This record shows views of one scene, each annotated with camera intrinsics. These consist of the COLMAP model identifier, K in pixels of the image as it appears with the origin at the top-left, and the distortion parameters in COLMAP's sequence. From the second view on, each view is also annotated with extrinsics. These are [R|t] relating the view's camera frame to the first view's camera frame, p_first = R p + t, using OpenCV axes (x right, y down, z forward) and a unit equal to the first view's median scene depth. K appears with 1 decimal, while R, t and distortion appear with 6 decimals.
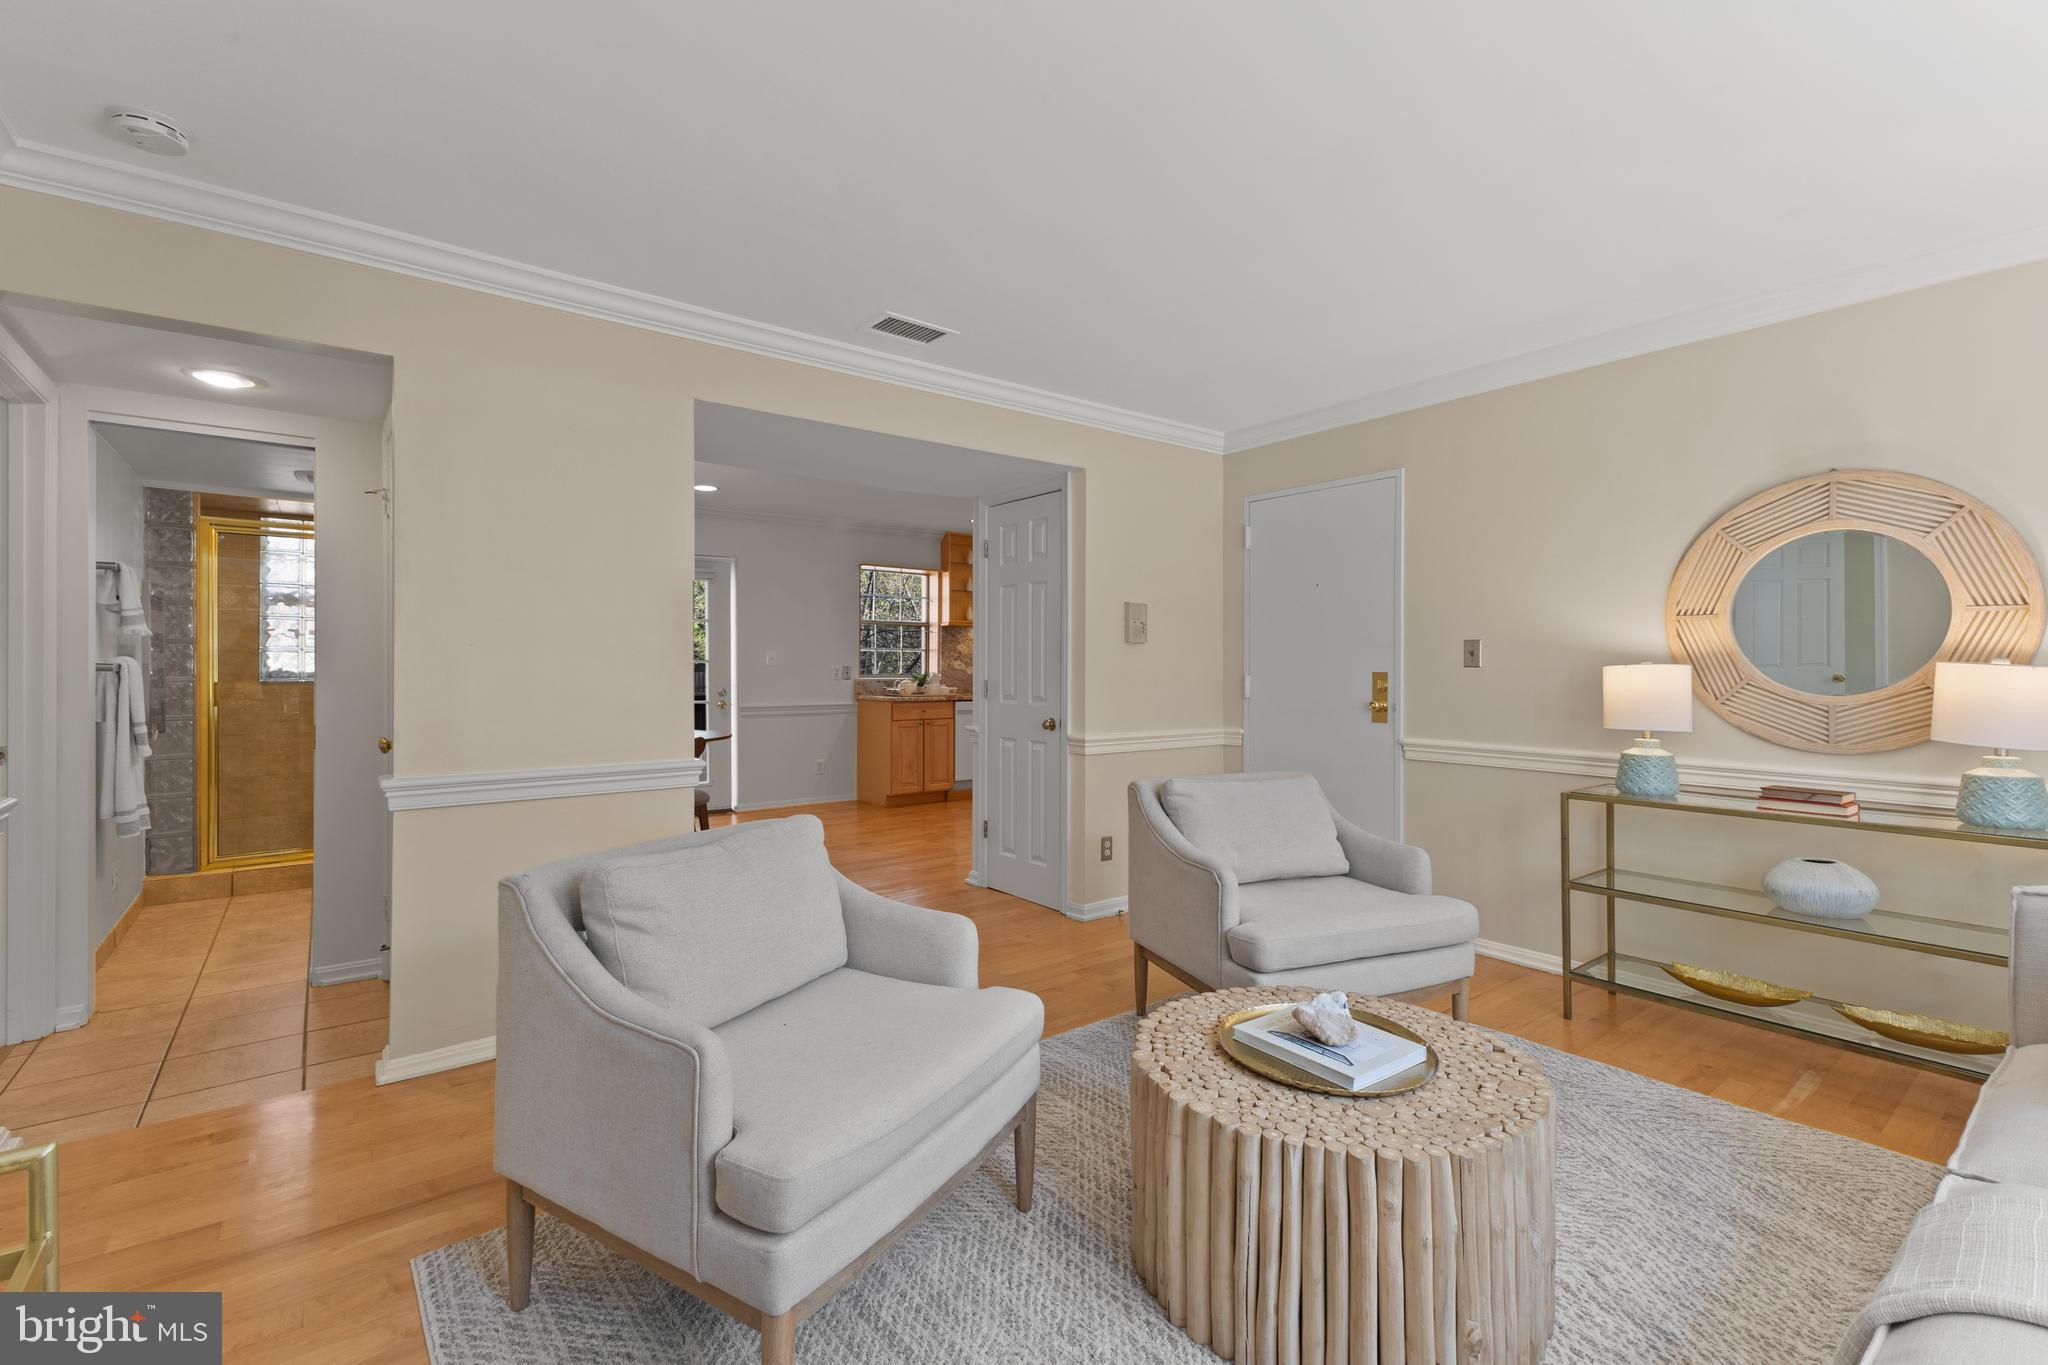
lens RADIAL K [[899.8, 0, 1028.0], [0, 899.8, 667.5], [0, 0, 1]] dist [-0.000055, 0.000027]
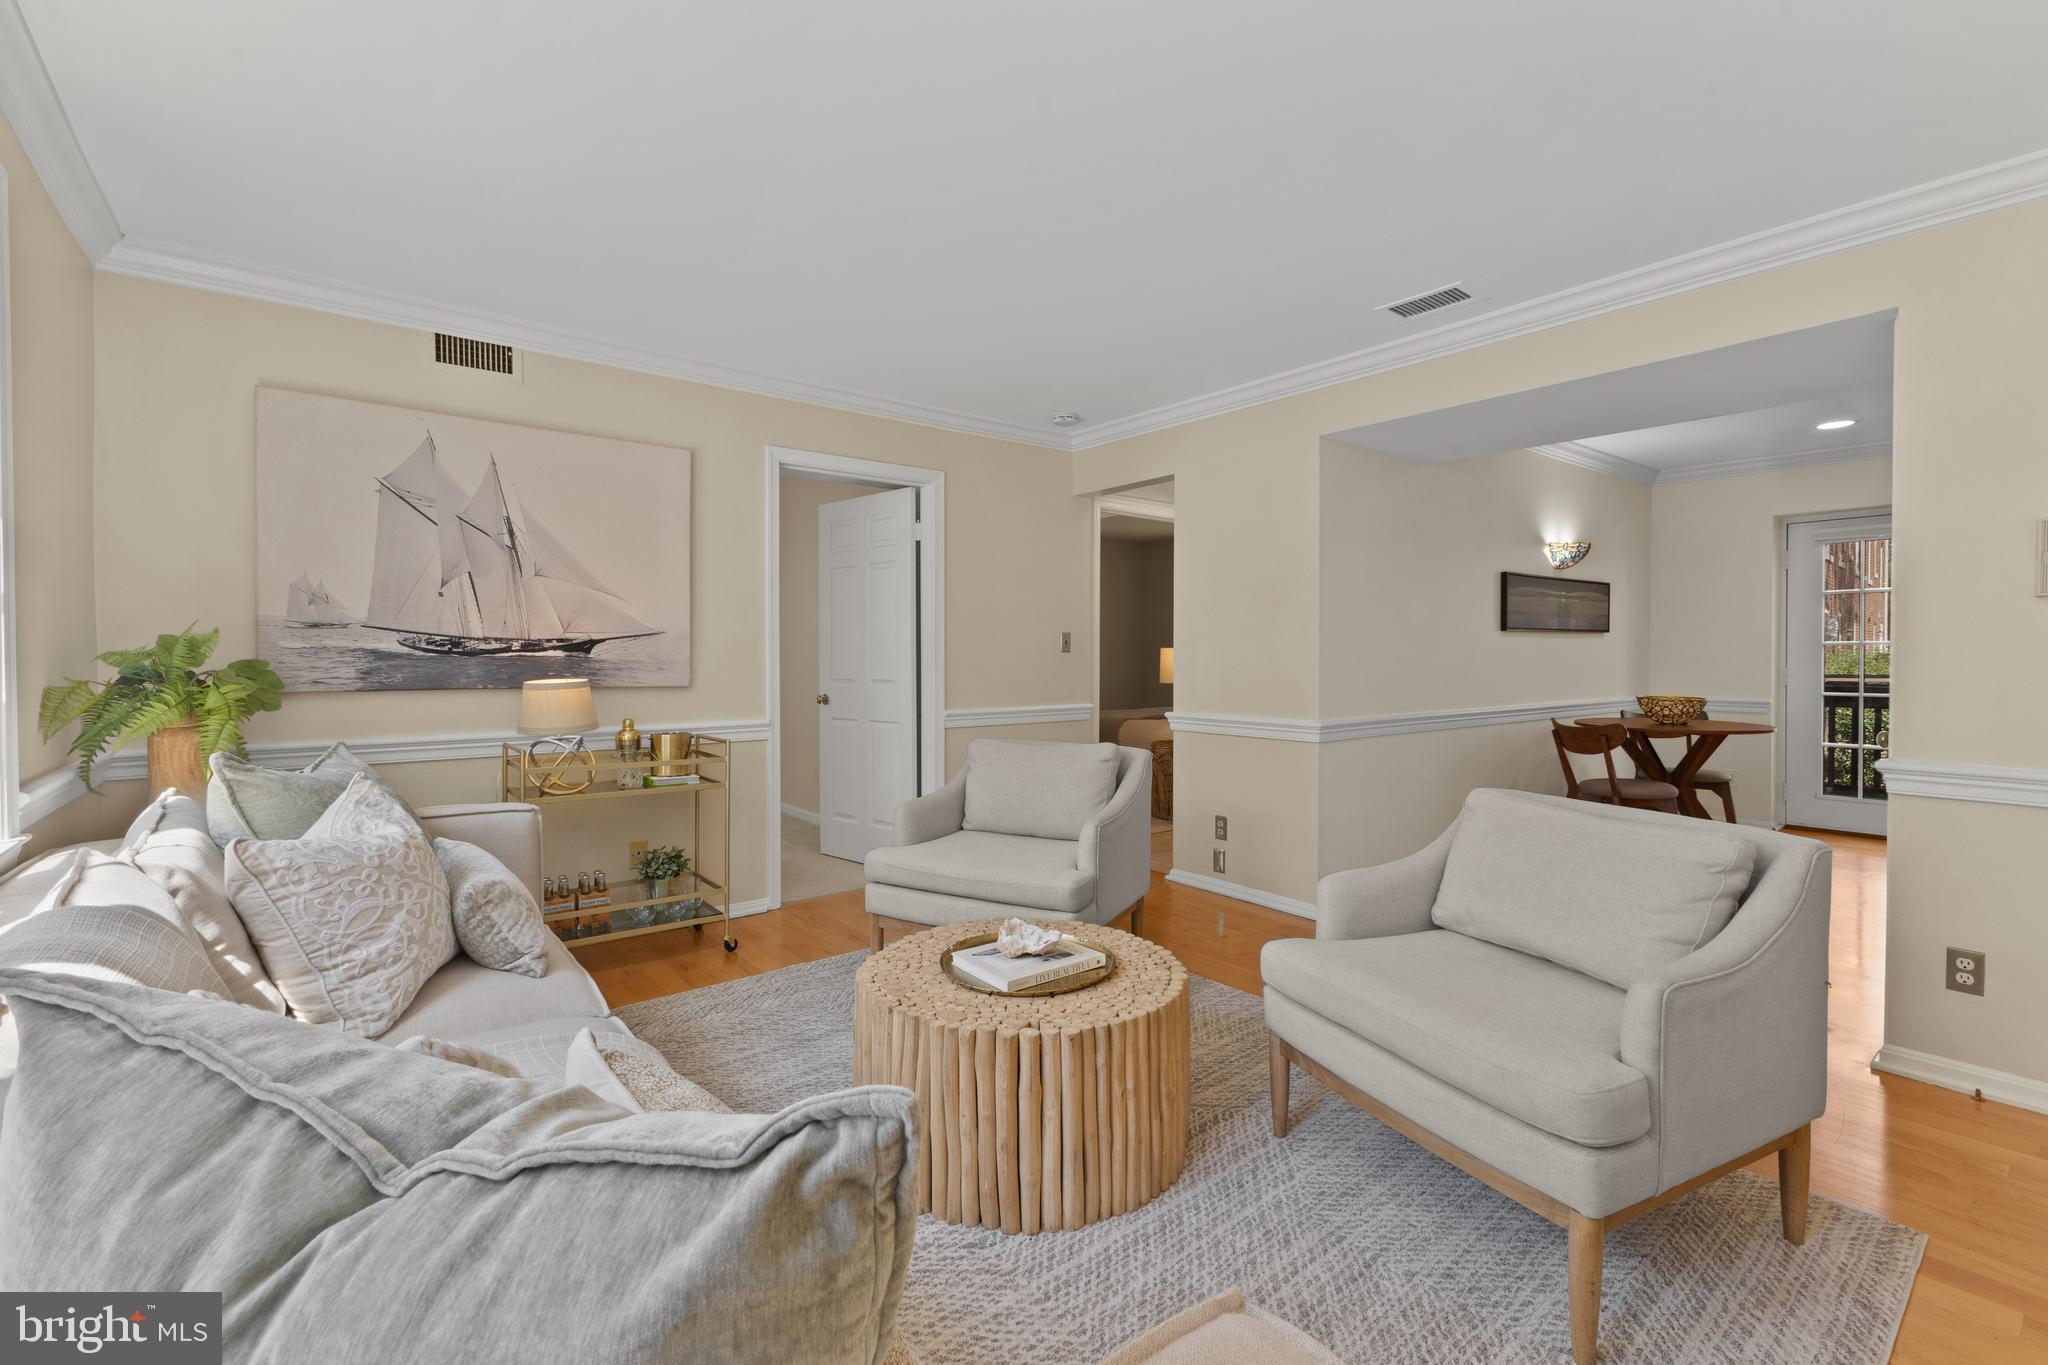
lens RADIAL K [[899.8, 0, 1028.0], [0, 899.8, 667.5], [0, 0, 1]] dist [-0.000055, 0.000027]
pose [[0.008462, 0.013978, -0.999866, 1.522648], [-0.002839, 0.999899, 0.013955, 0.016820], [0.999960, 0.002720, 0.008500, 0.995839]]
